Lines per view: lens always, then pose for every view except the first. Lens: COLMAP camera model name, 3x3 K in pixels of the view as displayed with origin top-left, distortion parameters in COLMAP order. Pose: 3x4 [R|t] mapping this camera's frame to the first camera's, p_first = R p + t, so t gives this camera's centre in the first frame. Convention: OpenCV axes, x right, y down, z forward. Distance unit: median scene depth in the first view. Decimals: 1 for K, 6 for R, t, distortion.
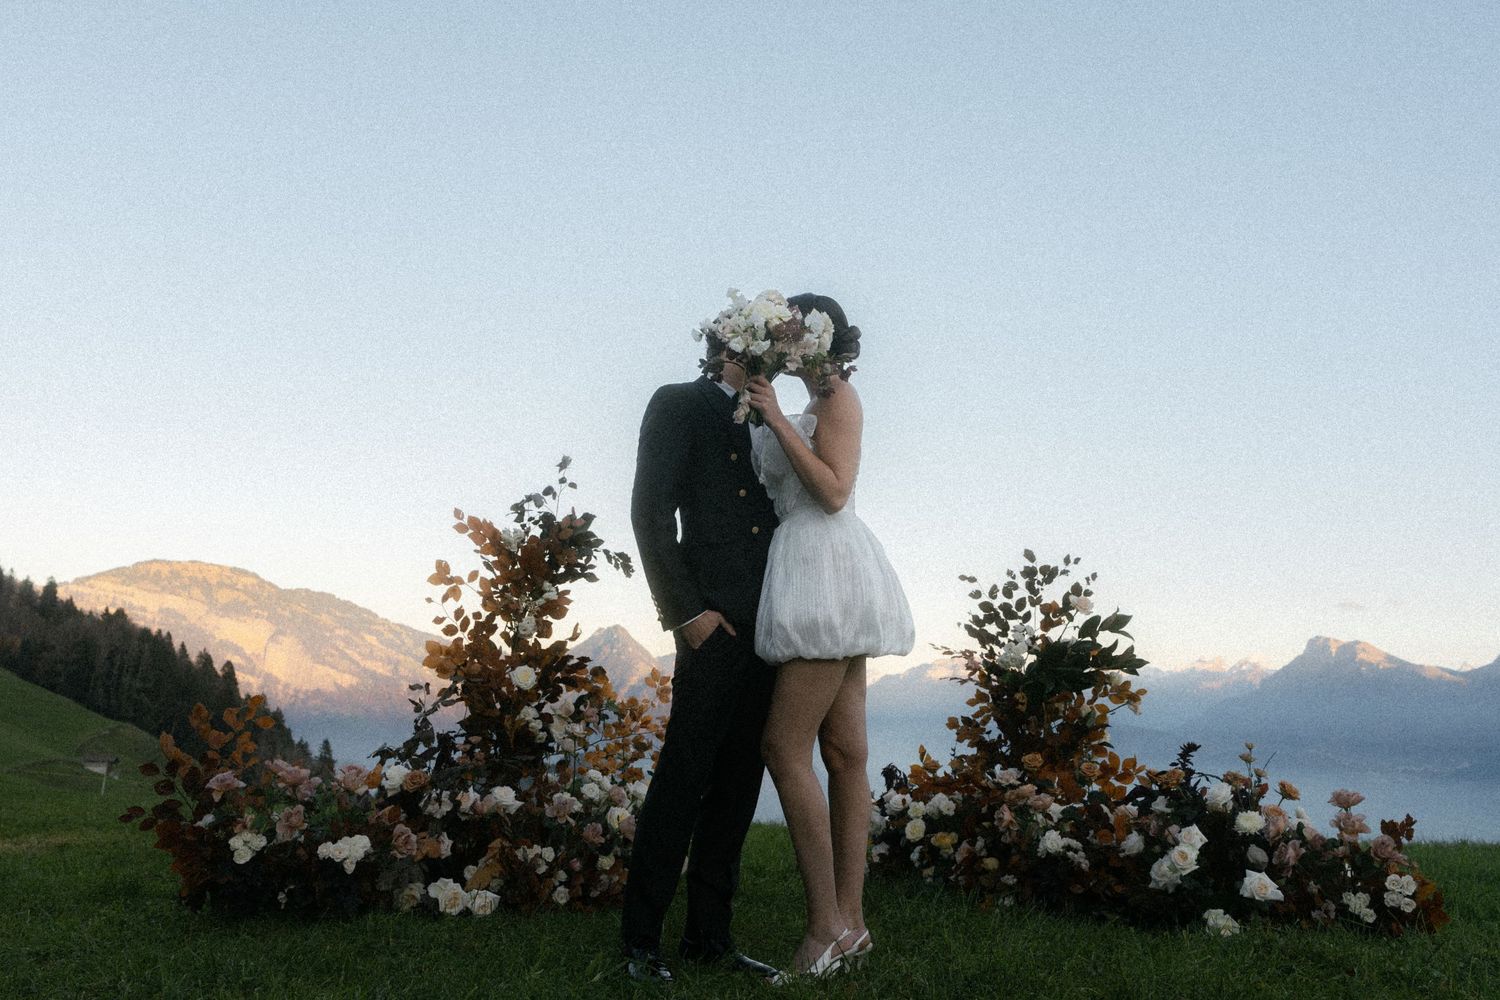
lens RADIAL K [[1201.2, 0, 750.0], [0, 1201.2, 500.0], [0, 0, 1]] dist [-0.006603, 0.000793]
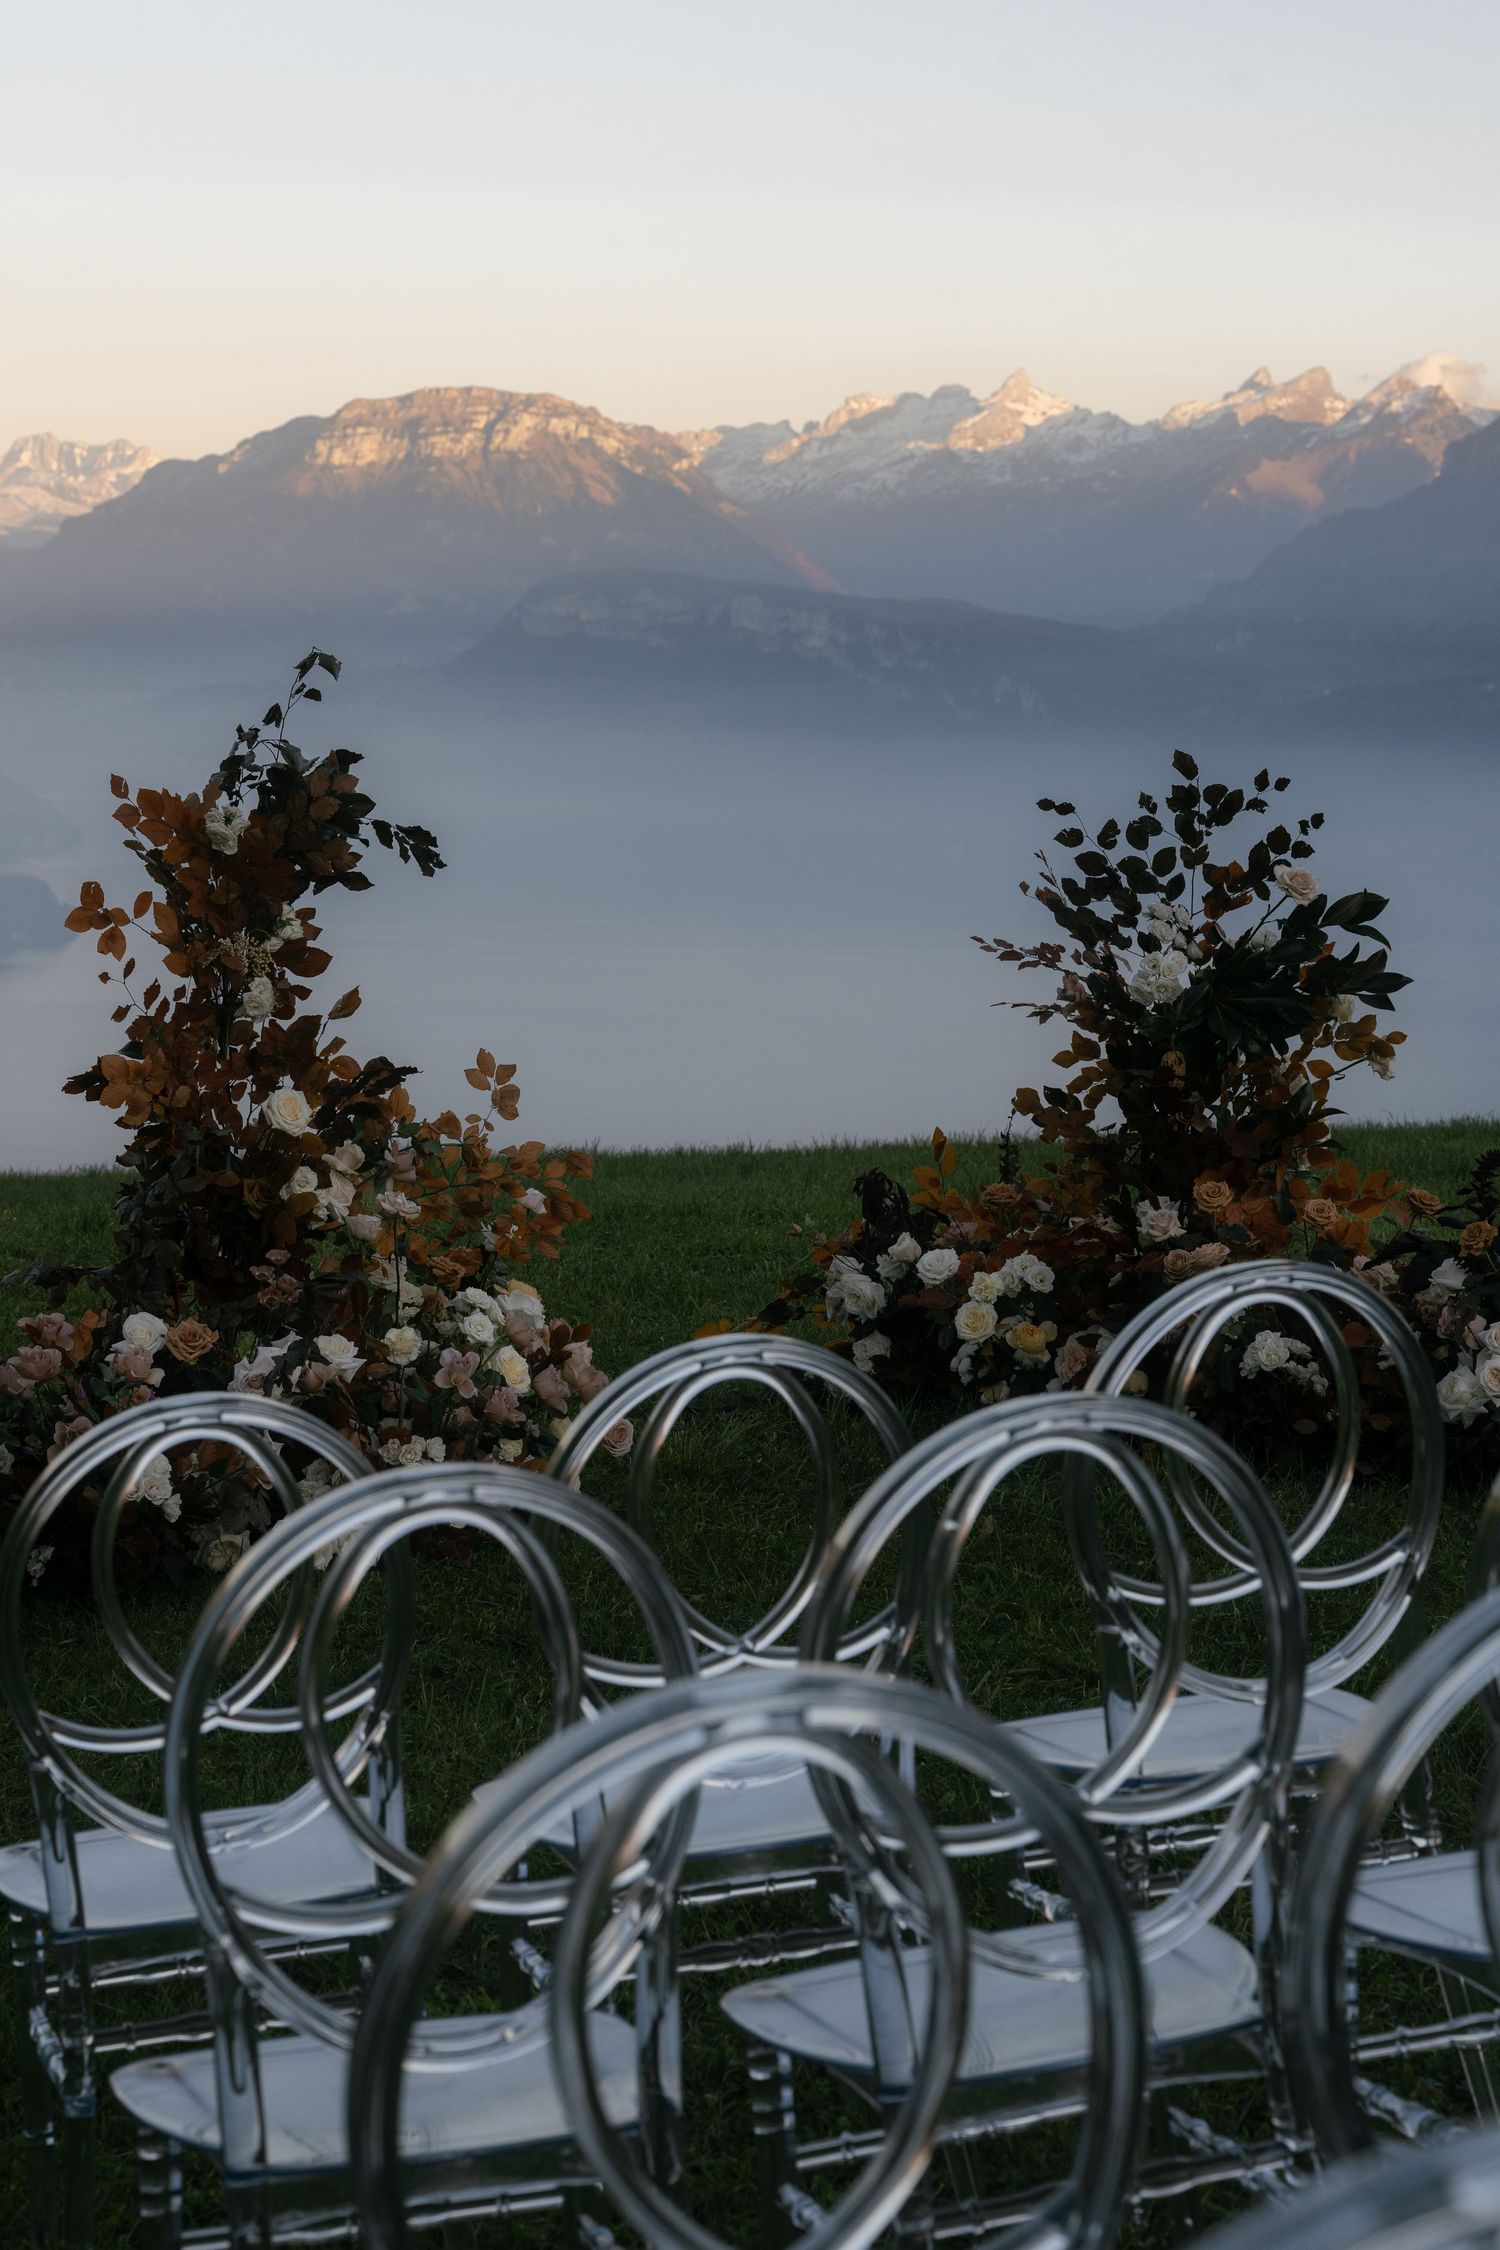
lens RADIAL K [[4374.4, 0, 714.2], [0, 4374.4, 1117.0], [0, 0, 1]] dist [-0.000716, 0.099179]
pose [[0.972327, -0.060155, 0.225746, -0.397427], [-0.007532, 0.957708, 0.287644, -0.355899], [-0.233502, -0.281384, 0.930752, -0.715849]]
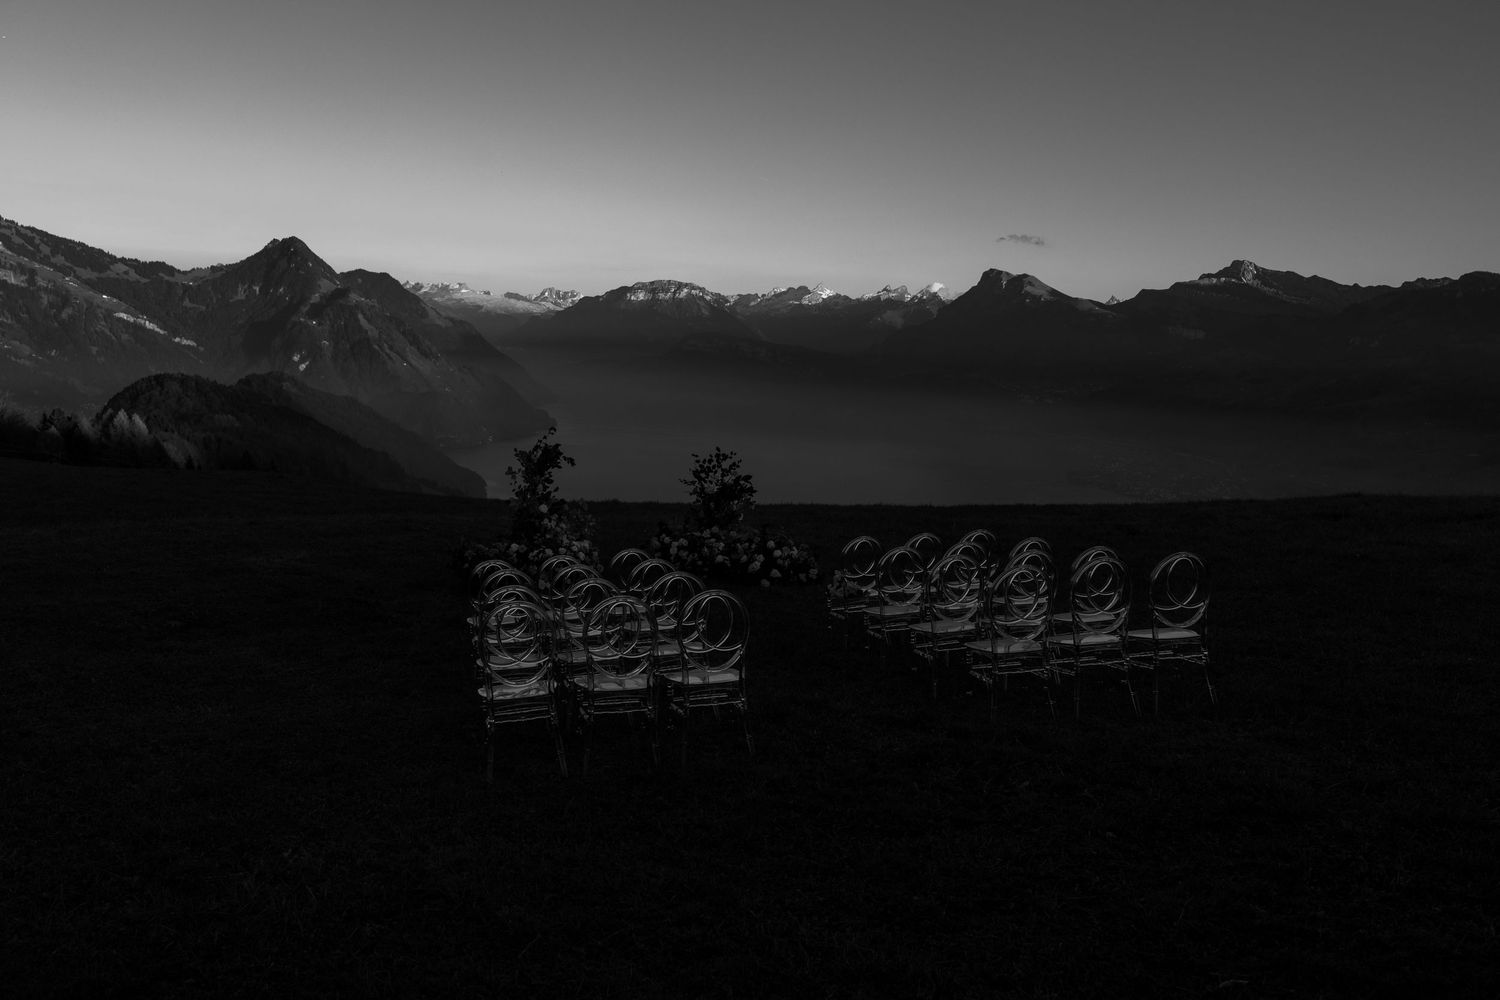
lens RADIAL K [[1201.2, 0, 750.0], [0, 1201.2, 500.0], [0, 0, 1]] dist [-0.006603, 0.000793]
pose [[0.969739, -0.020649, 0.243270, -0.375010], [-0.054687, 0.952727, 0.298865, -0.696660], [-0.237941, -0.303125, 0.922767, -1.622468]]
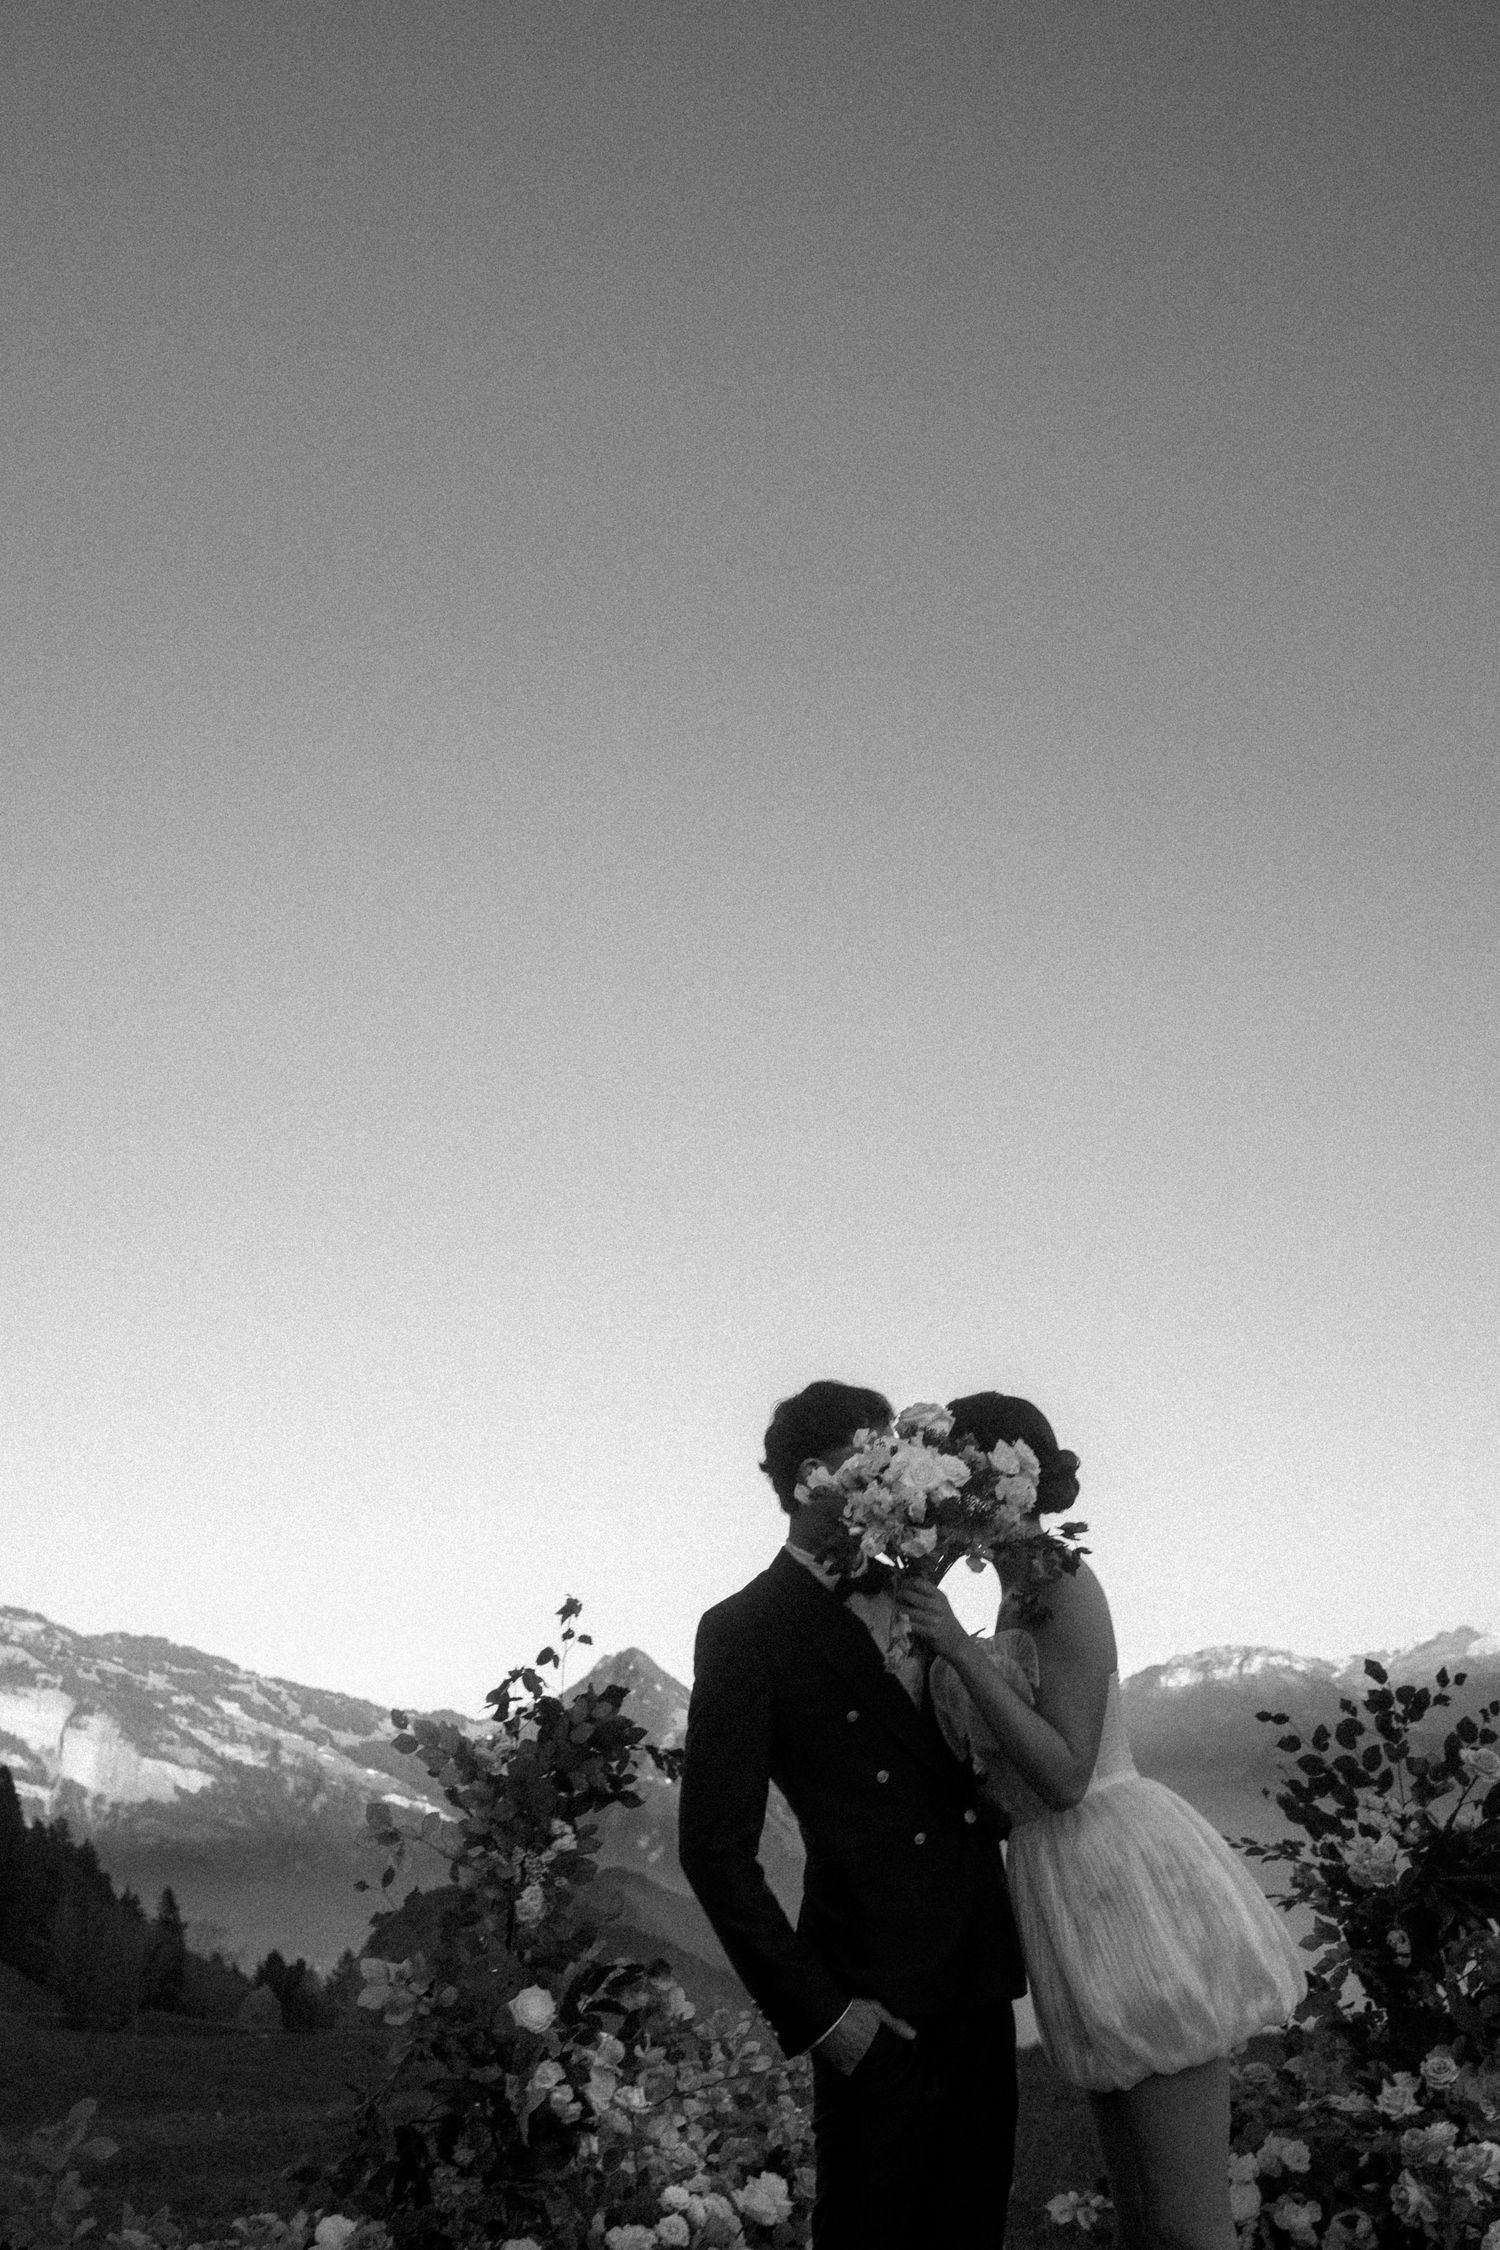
lens RADIAL K [[1959.2, 0, 750.0], [0, 1959.2, 1125.0], [0, 0, 1]] dist [-0.037968, -0.009709]
pose [[0.994502, -0.101172, -0.027000, -0.016546], [0.095968, 0.983783, -0.151528, -0.107553], [0.041892, 0.148104, 0.988084, 0.023648]]
